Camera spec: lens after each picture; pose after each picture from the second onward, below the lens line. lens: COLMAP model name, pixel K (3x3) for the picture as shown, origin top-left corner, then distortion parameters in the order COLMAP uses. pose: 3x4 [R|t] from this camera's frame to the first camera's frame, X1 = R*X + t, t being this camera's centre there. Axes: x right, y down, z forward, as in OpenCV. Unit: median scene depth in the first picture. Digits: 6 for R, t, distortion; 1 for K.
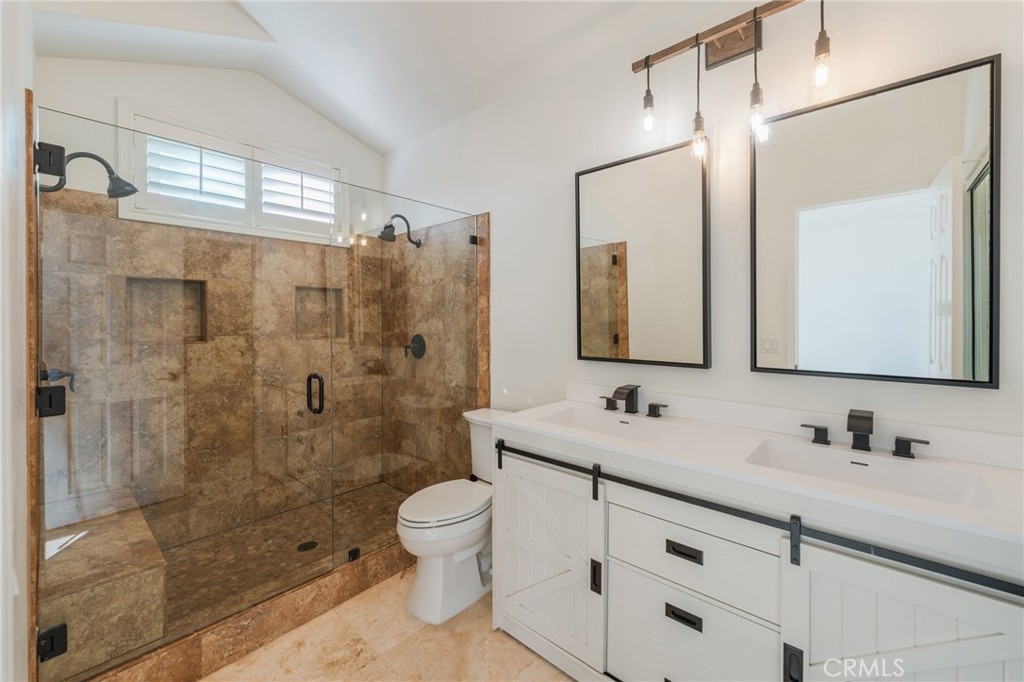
lens RADIAL K [[415.2, 0, 503.2], [0, 415.2, 322.1], [0, 0, 1]] dist [0.002421, -0.001383]
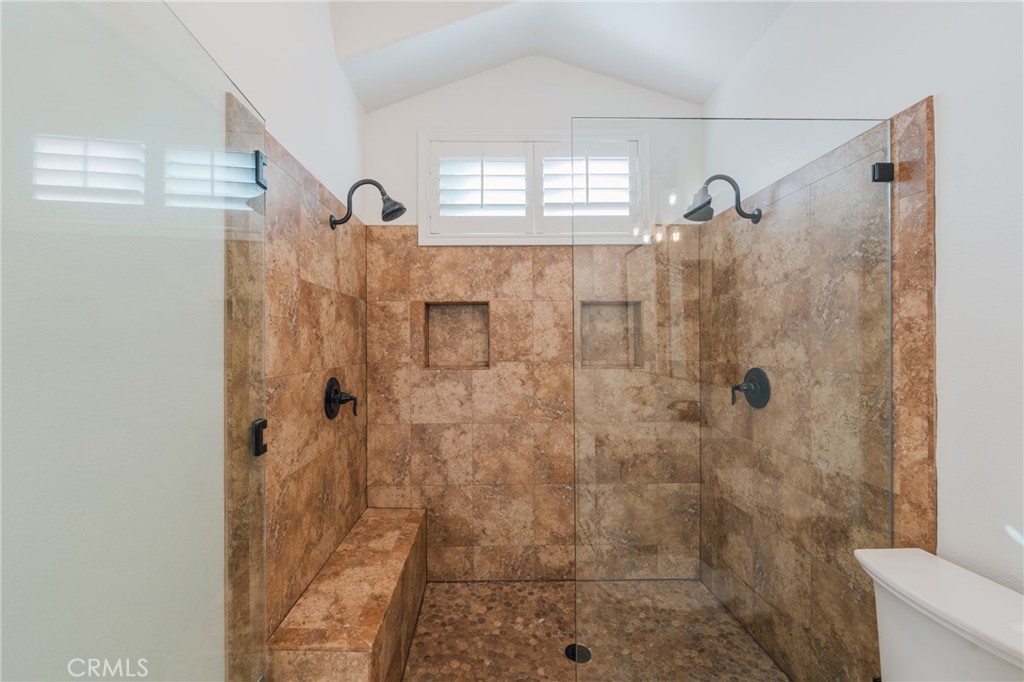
lens RADIAL K [[415.2, 0, 502.5], [0, 415.2, 341.5], [0, 0, 1]] dist [0.002421, -0.001383]
pose [[0.696338, -0.001885, -0.717712, -0.034311], [-0.000072, 0.999996, -0.002696, -0.008095], [0.717714, 0.001930, 0.696335, 0.370810]]
